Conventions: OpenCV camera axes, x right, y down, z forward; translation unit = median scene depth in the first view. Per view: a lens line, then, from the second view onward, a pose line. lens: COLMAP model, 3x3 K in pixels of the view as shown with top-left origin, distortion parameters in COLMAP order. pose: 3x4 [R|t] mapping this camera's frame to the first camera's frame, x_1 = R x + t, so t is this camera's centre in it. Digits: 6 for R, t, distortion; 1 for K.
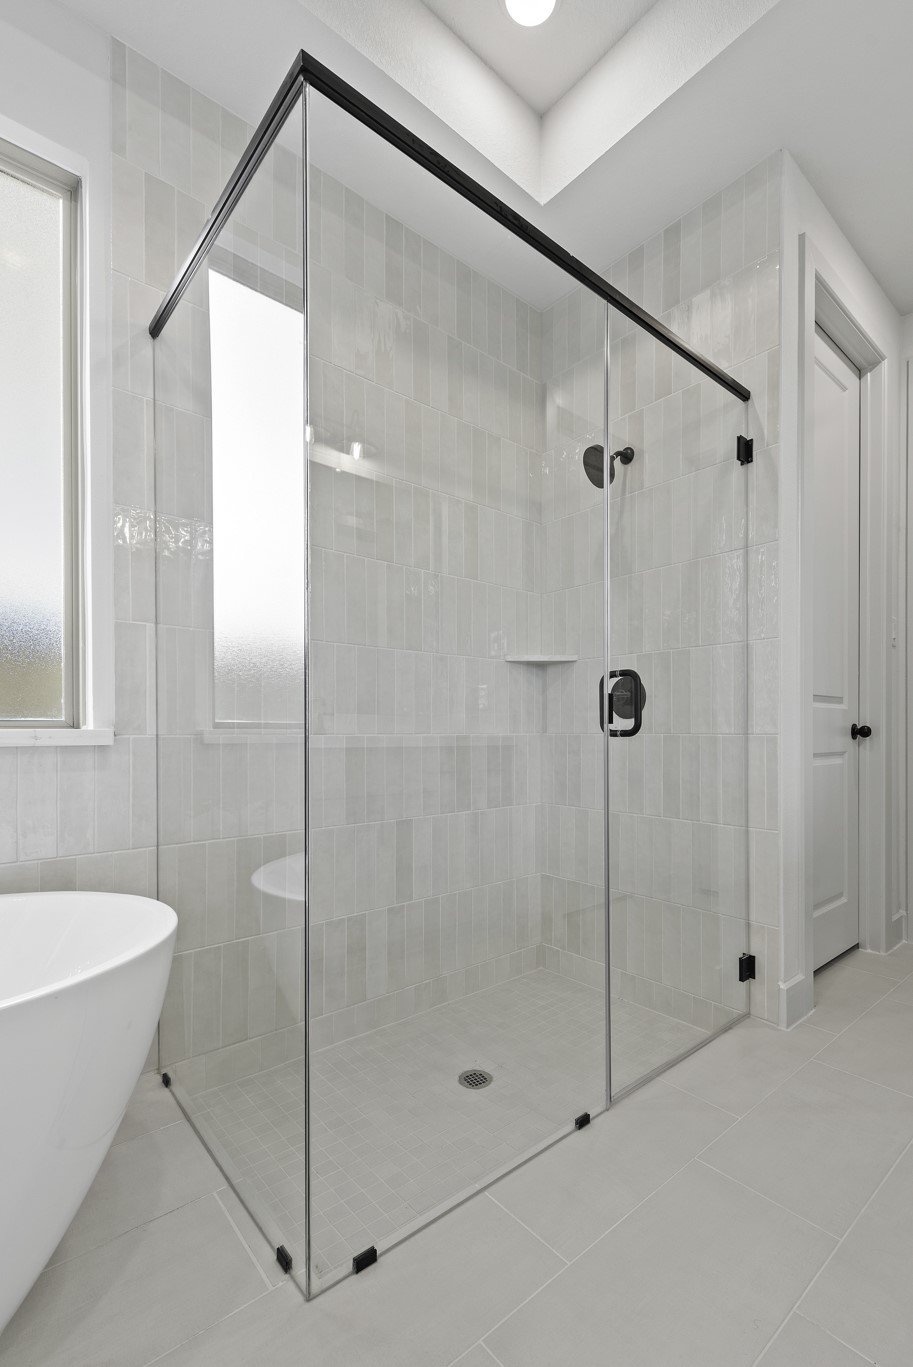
lens RADIAL K [[625.6, 0, 518.3], [0, 625.6, 734.4], [0, 0, 1]] dist [0.003199, -0.000816]
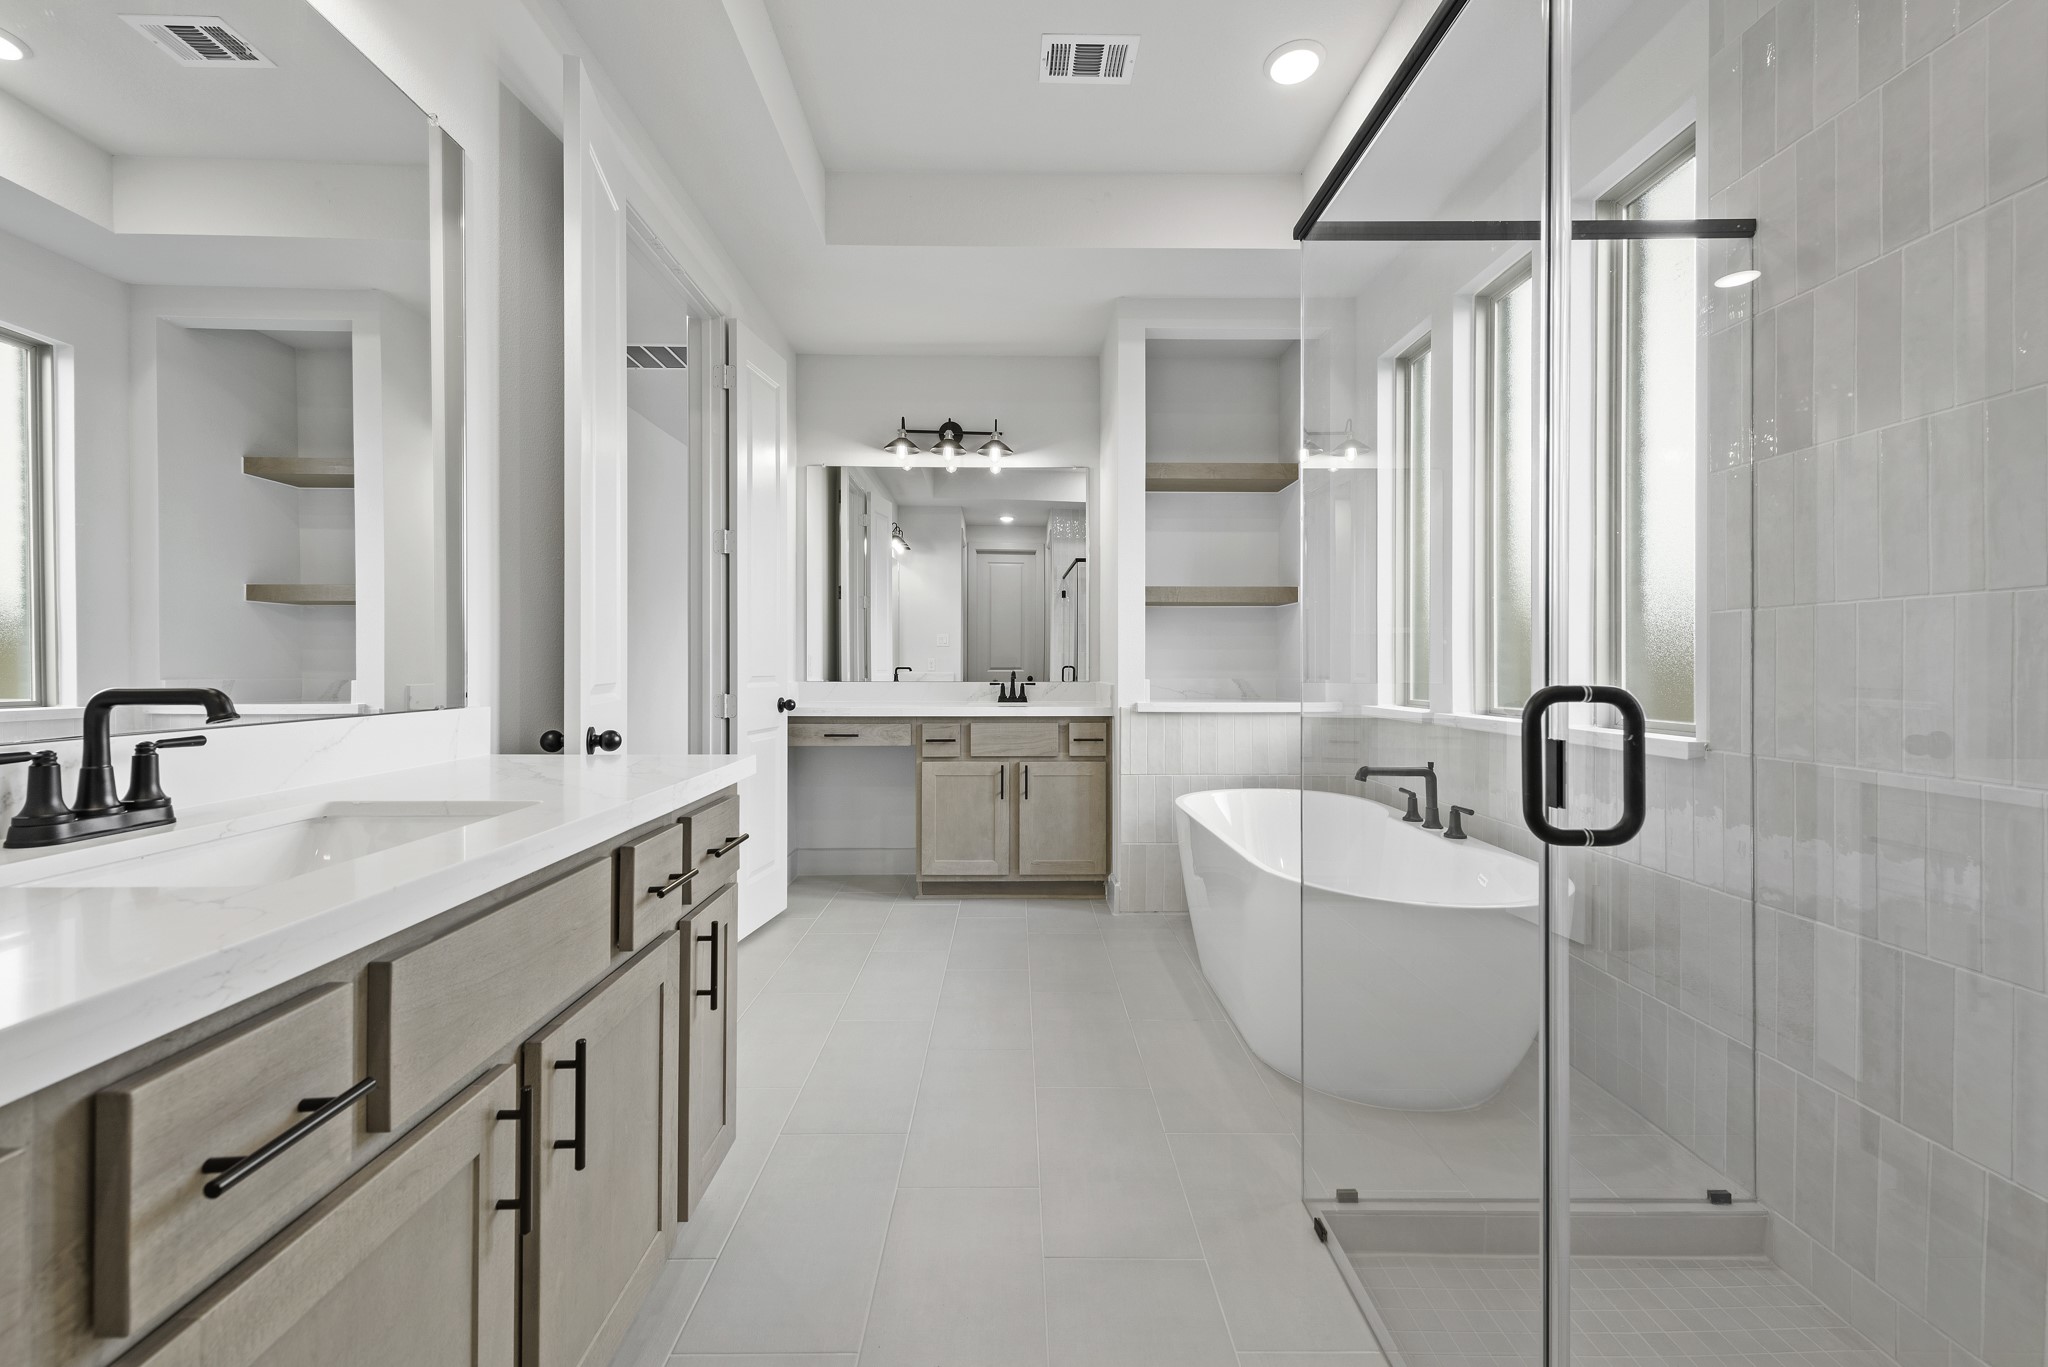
lens RADIAL K [[807.5, 0, 1018.3], [0, 807.5, 671.2], [0, 0, 1]] dist [0.008799, -0.002841]
pose [[-0.673162, 0.002639, -0.739490, 0.634188], [-0.007967, 0.999910, 0.010821, -0.086609], [0.739452, 0.013175, -0.673080, 0.842051]]
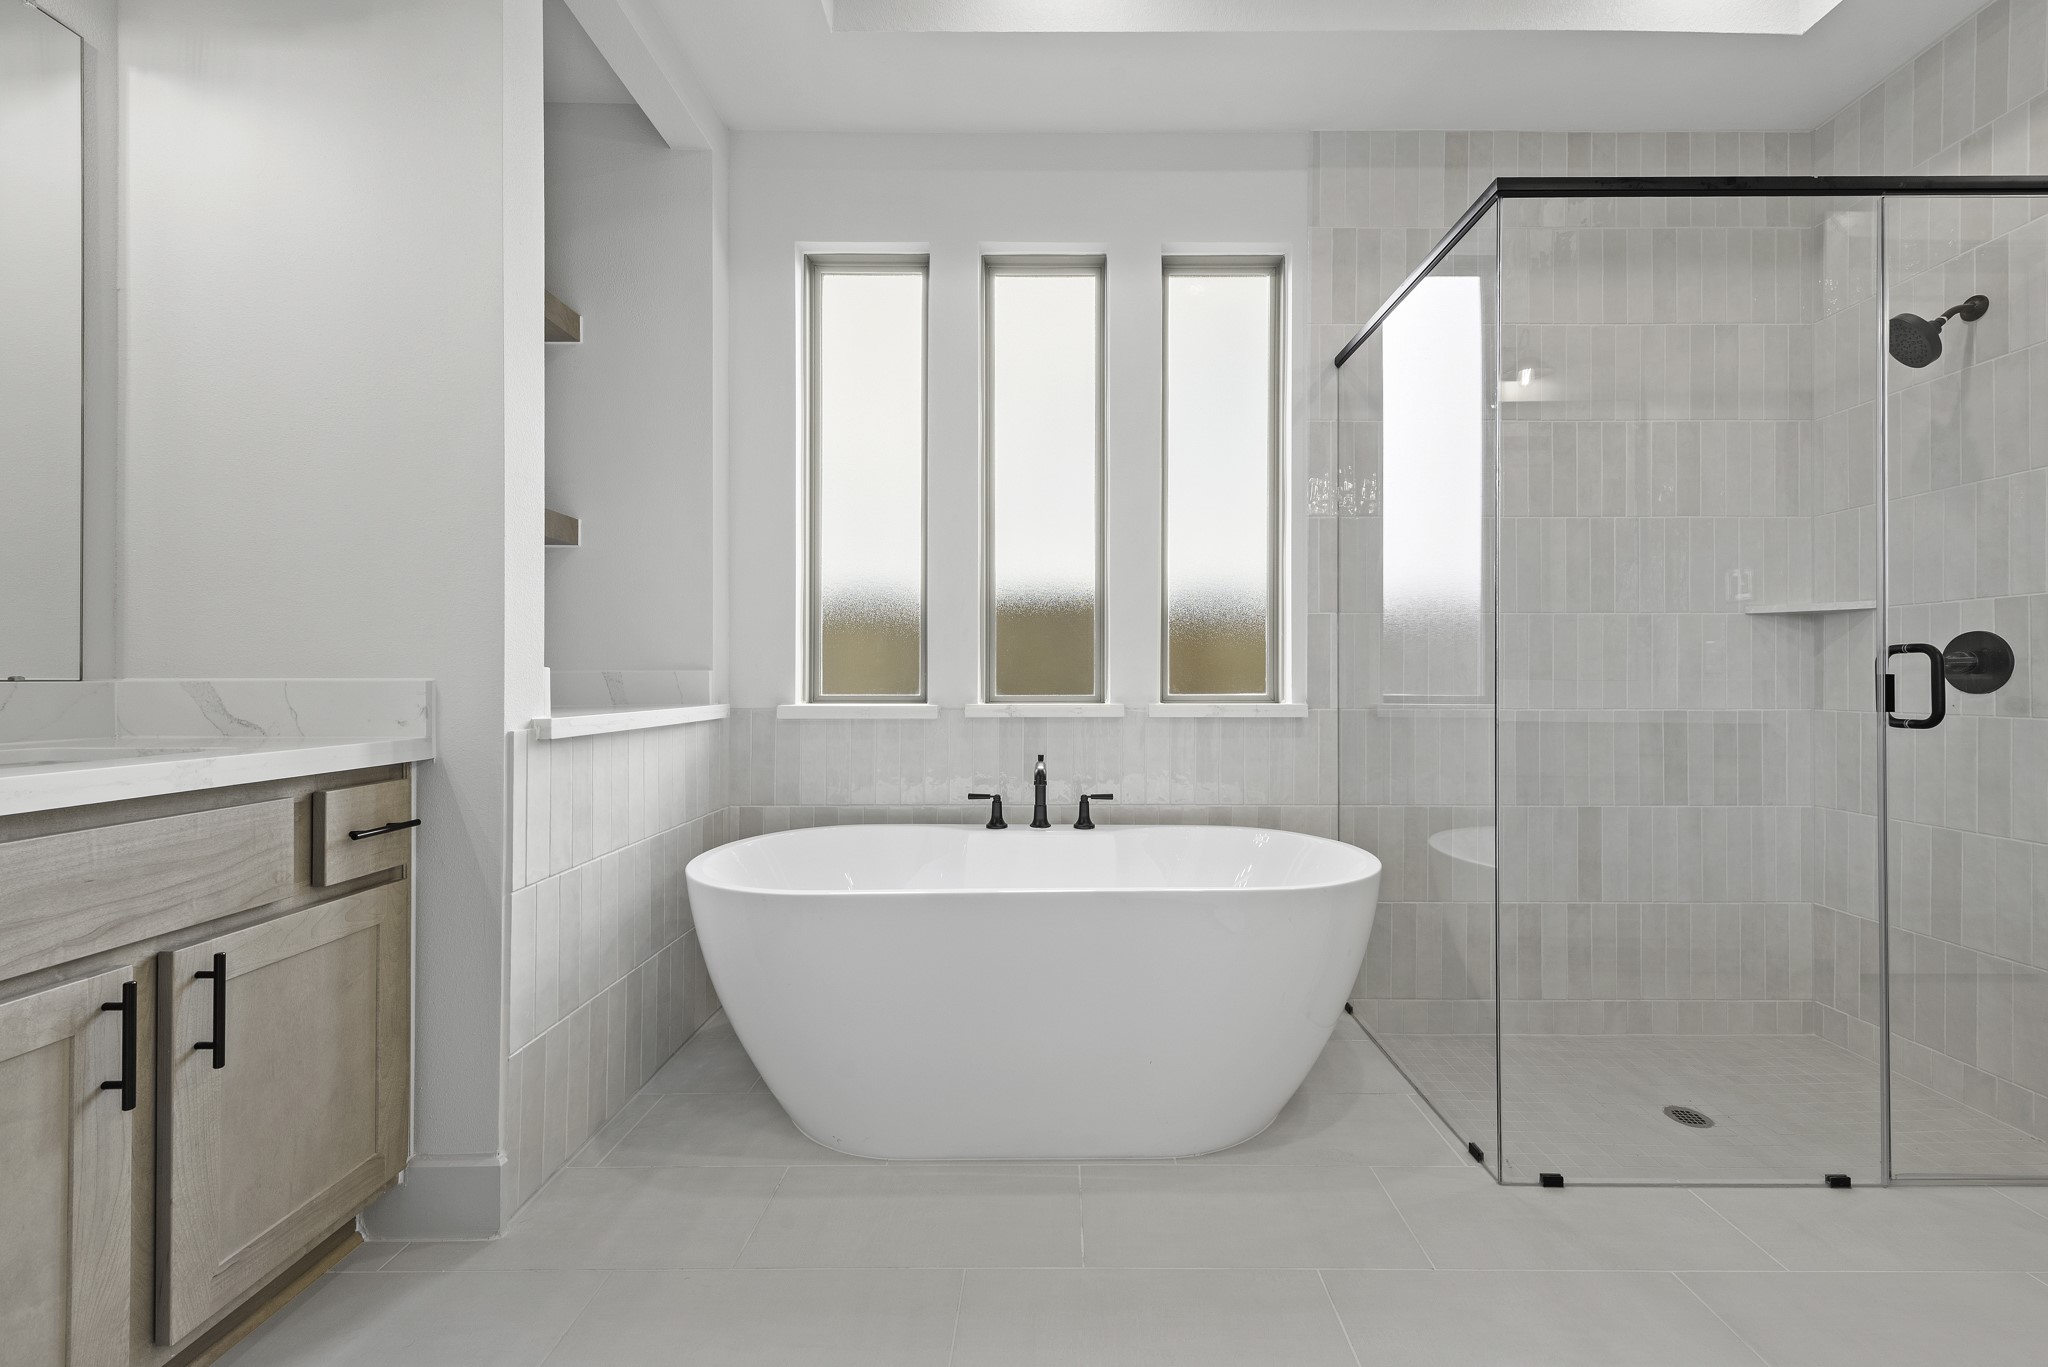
lens RADIAL K [[839.4, 0, 1057.2], [0, 839.4, 676.4], [0, 0, 1]] dist [0.014399, -0.002706]
pose [[0.736993, -0.000422, -0.675900, 0.074363], [-0.004787, 0.999971, -0.005844, -0.039666], [0.675883, 0.007543, 0.736970, -0.415877]]
